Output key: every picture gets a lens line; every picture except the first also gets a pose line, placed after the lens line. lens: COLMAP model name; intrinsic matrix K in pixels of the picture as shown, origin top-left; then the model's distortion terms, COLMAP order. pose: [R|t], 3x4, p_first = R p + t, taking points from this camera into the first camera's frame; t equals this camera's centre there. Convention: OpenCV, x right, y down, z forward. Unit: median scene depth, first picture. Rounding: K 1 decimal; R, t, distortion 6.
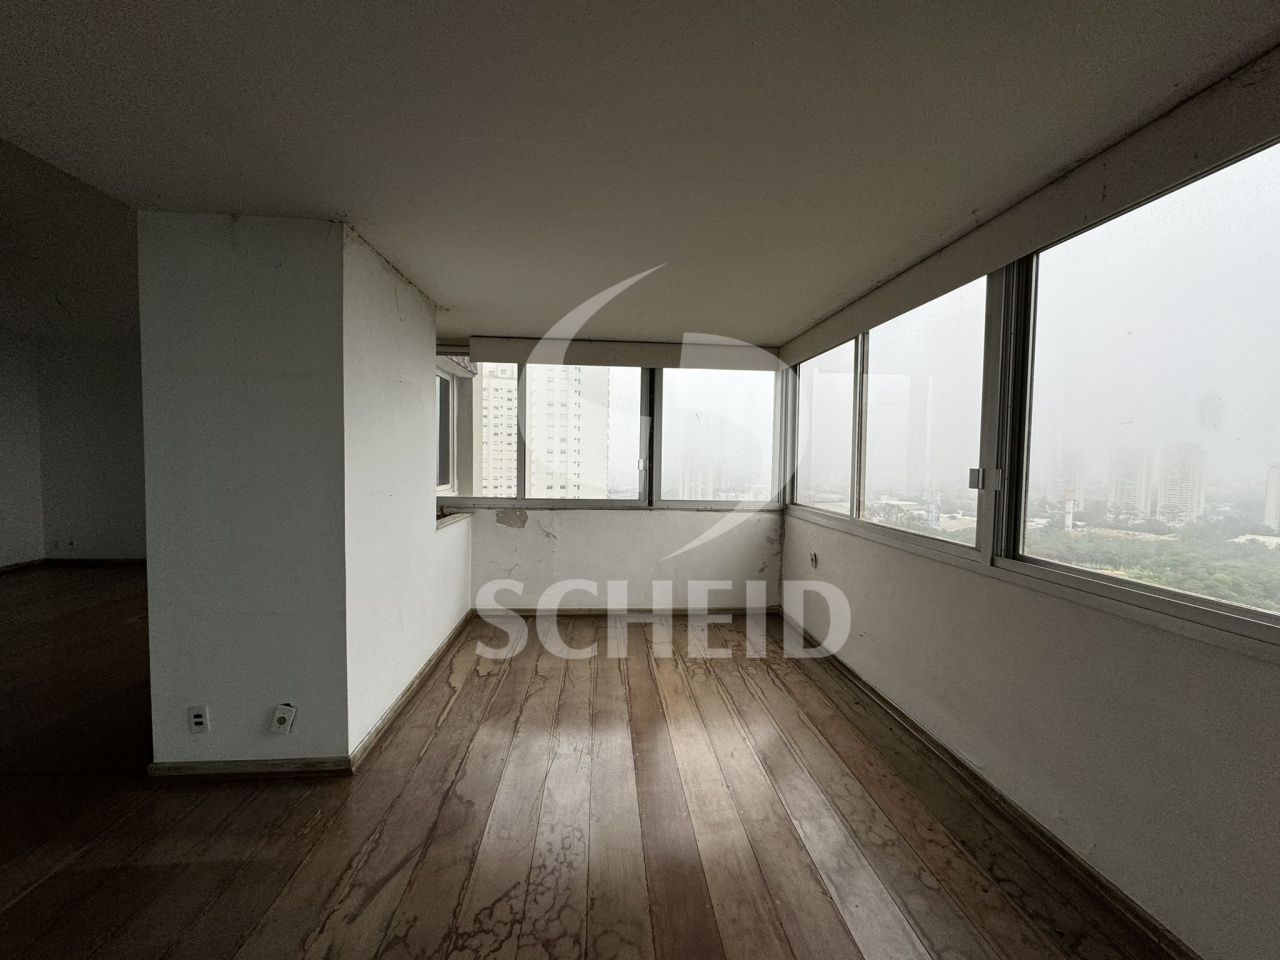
lens RADIAL K [[511.5, 0, 641.0], [0, 511.5, 476.8], [0, 0, 1]] dist [-0.010620, 0.001756]
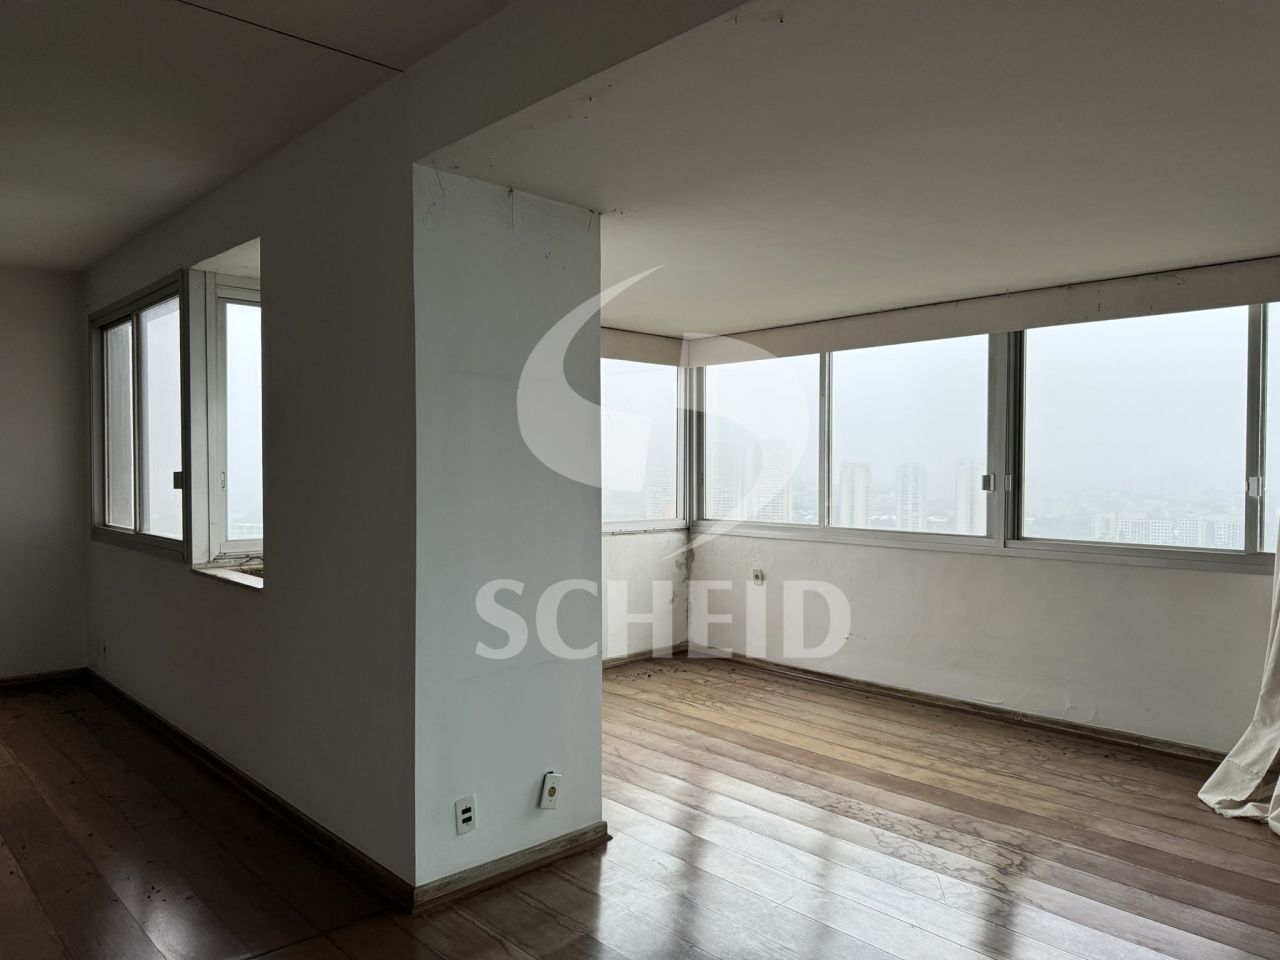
lens RADIAL K [[903.1, 0, 638.6], [0, 903.1, 481.5], [0, 0, 1]] dist [0.019961, -0.030362]
pose [[0.783133, -0.022906, 0.621432, -1.391454], [0.032180, 0.999475, -0.003712, -0.017612], [-0.621021, 0.022905, 0.783459, -0.242835]]
